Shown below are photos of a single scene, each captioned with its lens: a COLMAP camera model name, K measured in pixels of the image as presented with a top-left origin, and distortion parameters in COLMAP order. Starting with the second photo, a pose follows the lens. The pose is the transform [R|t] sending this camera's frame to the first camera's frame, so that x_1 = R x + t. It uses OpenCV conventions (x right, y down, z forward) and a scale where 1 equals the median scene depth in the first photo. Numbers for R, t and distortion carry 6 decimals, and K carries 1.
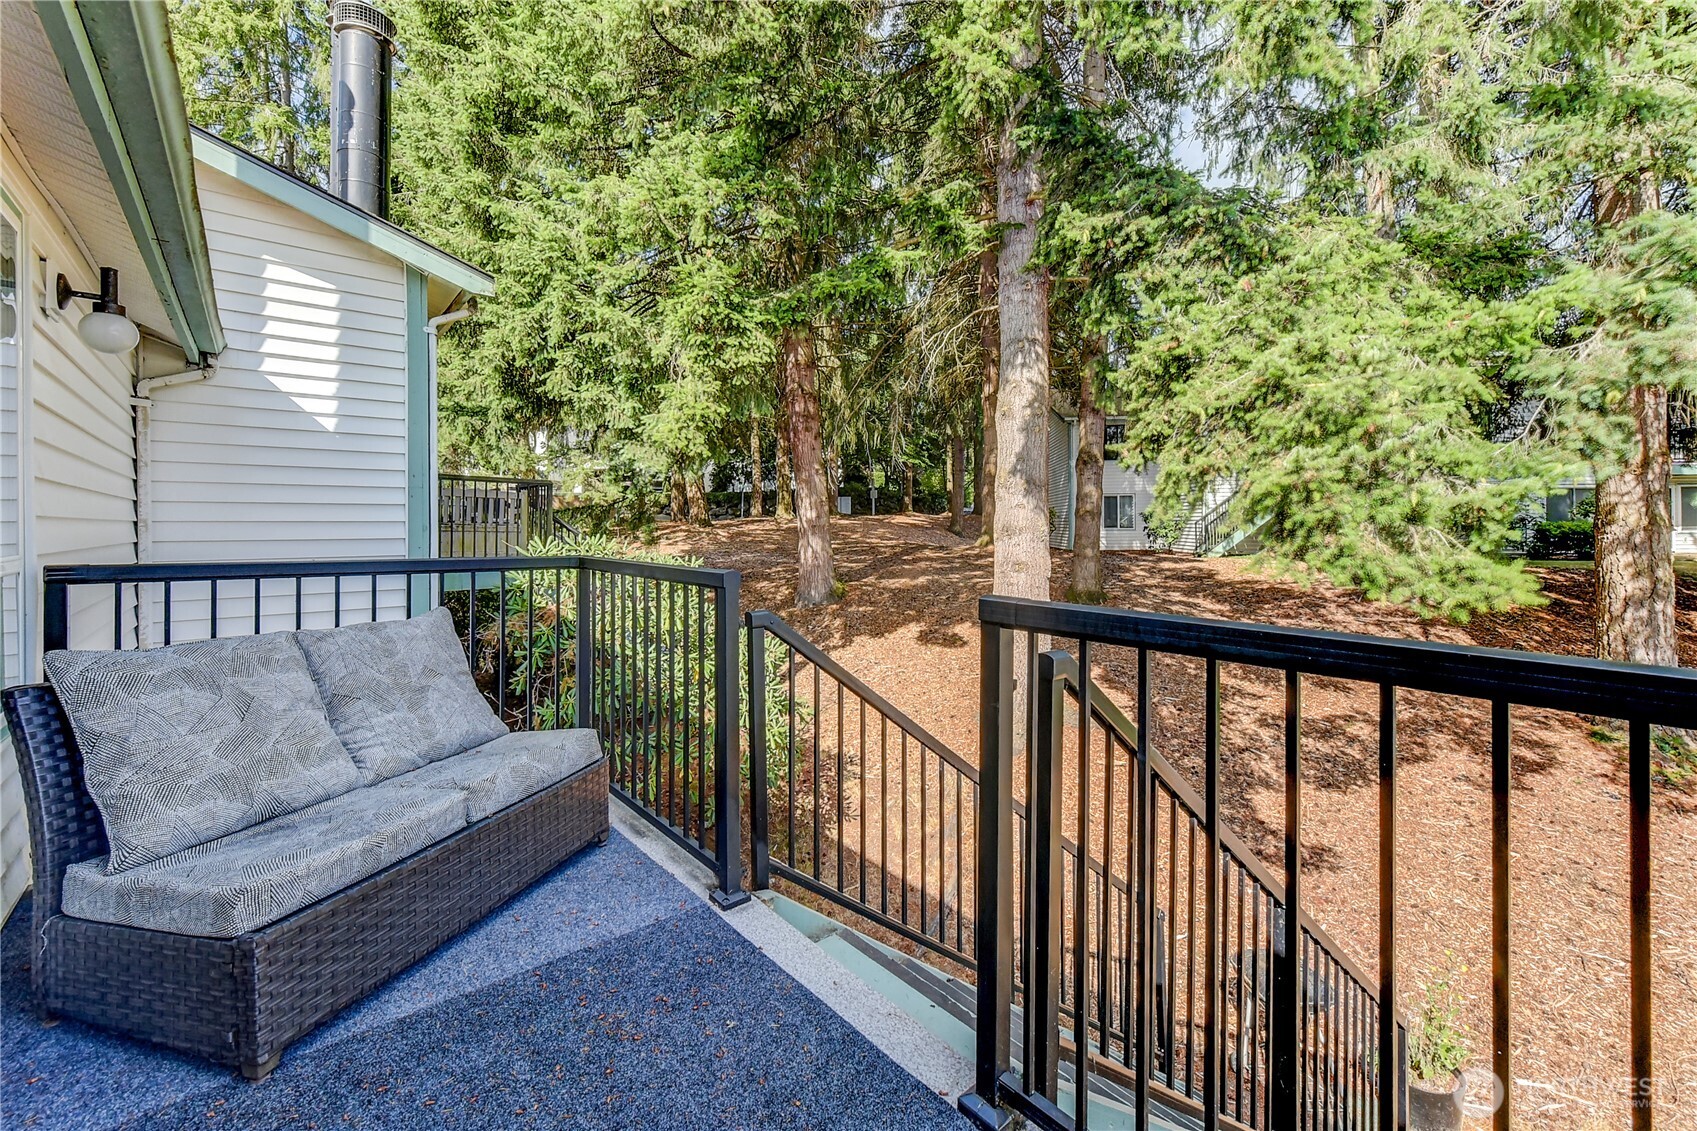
lens RADIAL K [[714.7, 0, 853.4], [0, 714.7, 574.8], [0, 0, 1]] dist [-0.002954, -0.000055]
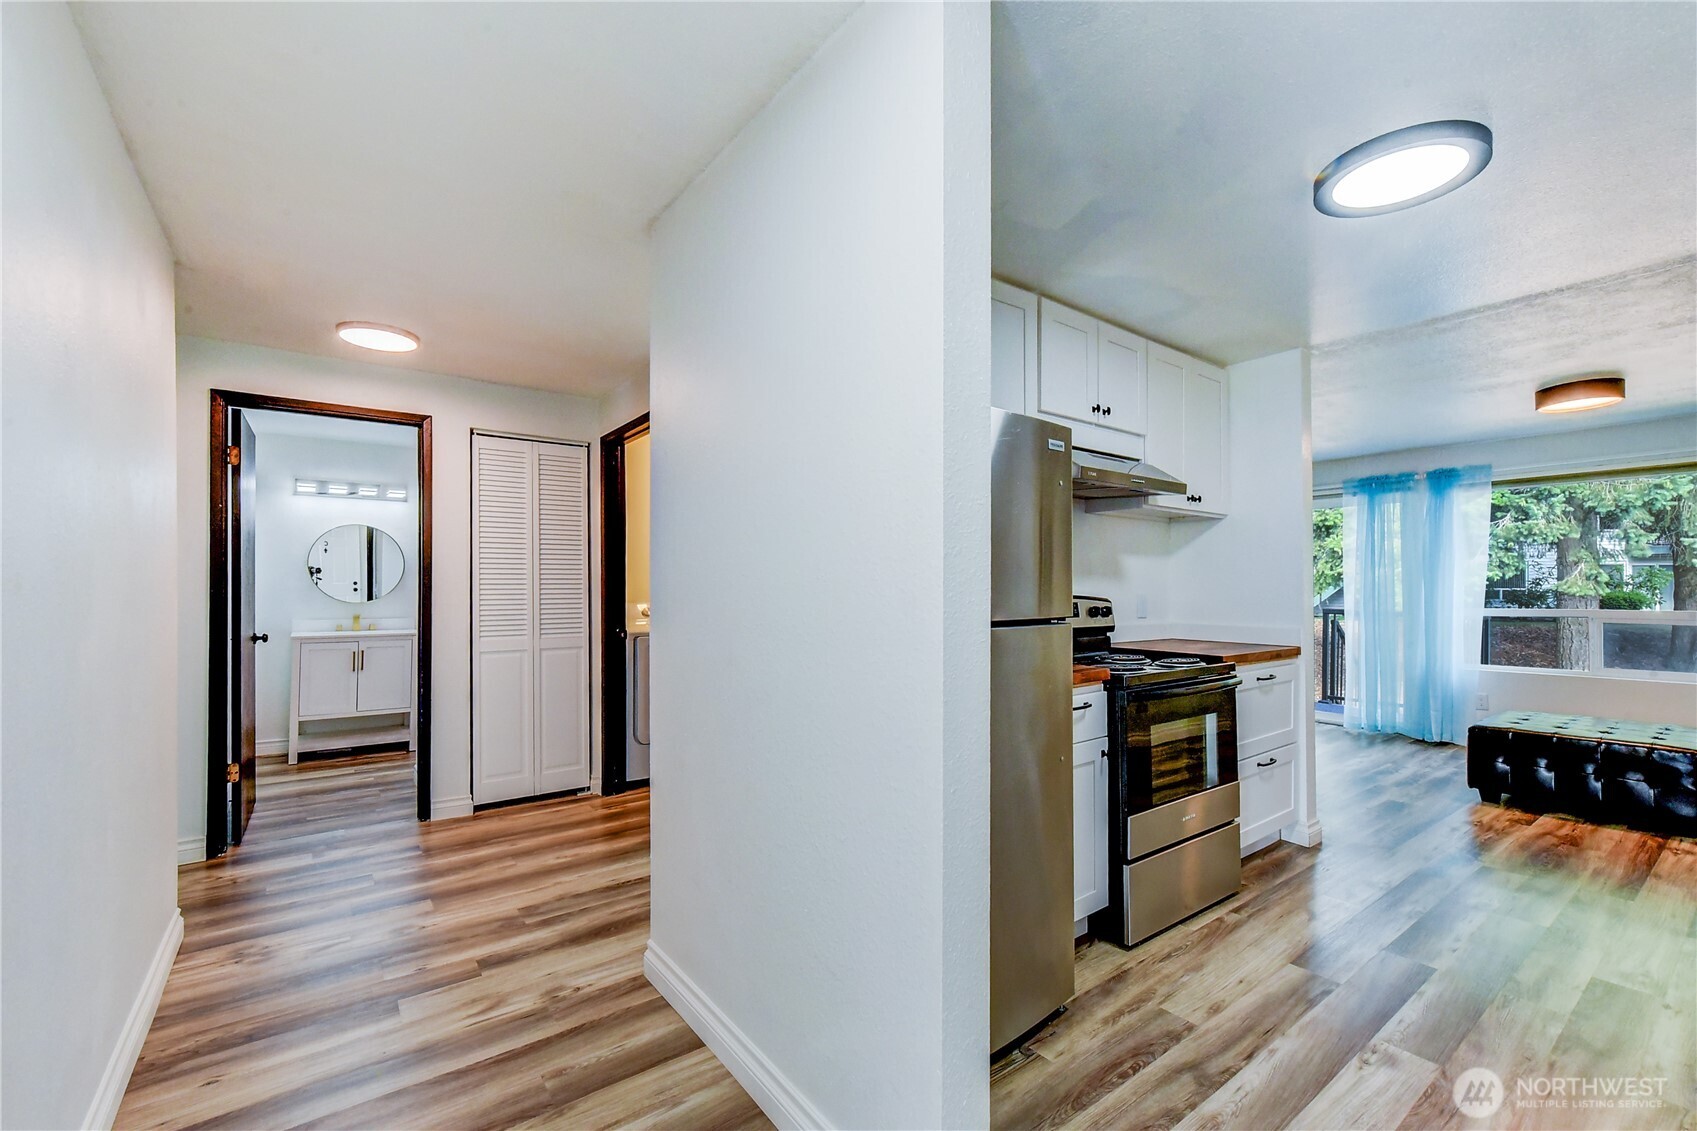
lens RADIAL K [[714.7, 0, 853.4], [0, 714.7, 574.8], [0, 0, 1]] dist [-0.002954, -0.000055]
pose [[0.998460, 0.002579, -0.055418, -1.096554], [-0.007145, 0.996576, -0.082367, 0.077766], [0.055015, 0.082636, 0.995060, -1.607104]]
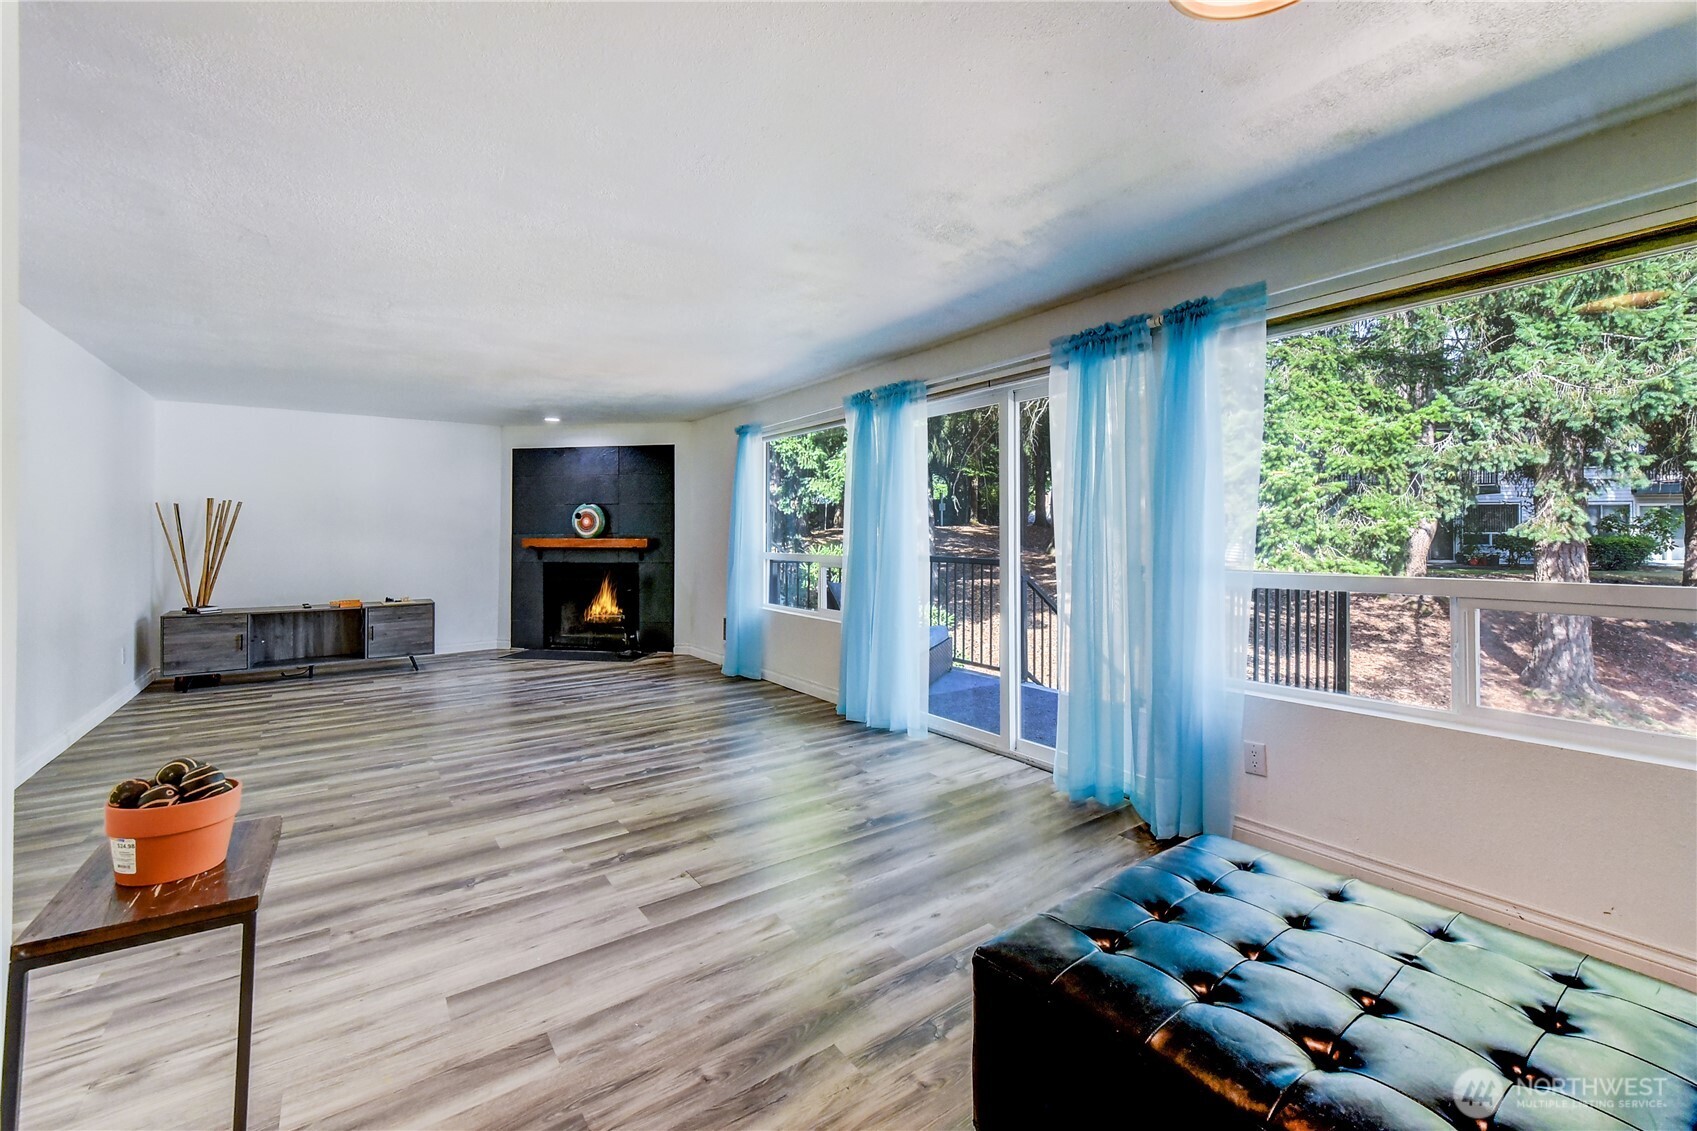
lens RADIAL K [[702.3, 0, 852.1], [0, 702.3, 526.6], [0, 0, 1]] dist [0.002459, 0.000373]
pose [[0.997365, -0.001388, -0.072535, -0.345131], [-0.004086, 0.997155, -0.075265, 0.030396], [0.072433, 0.075363, 0.994522, -0.916495]]
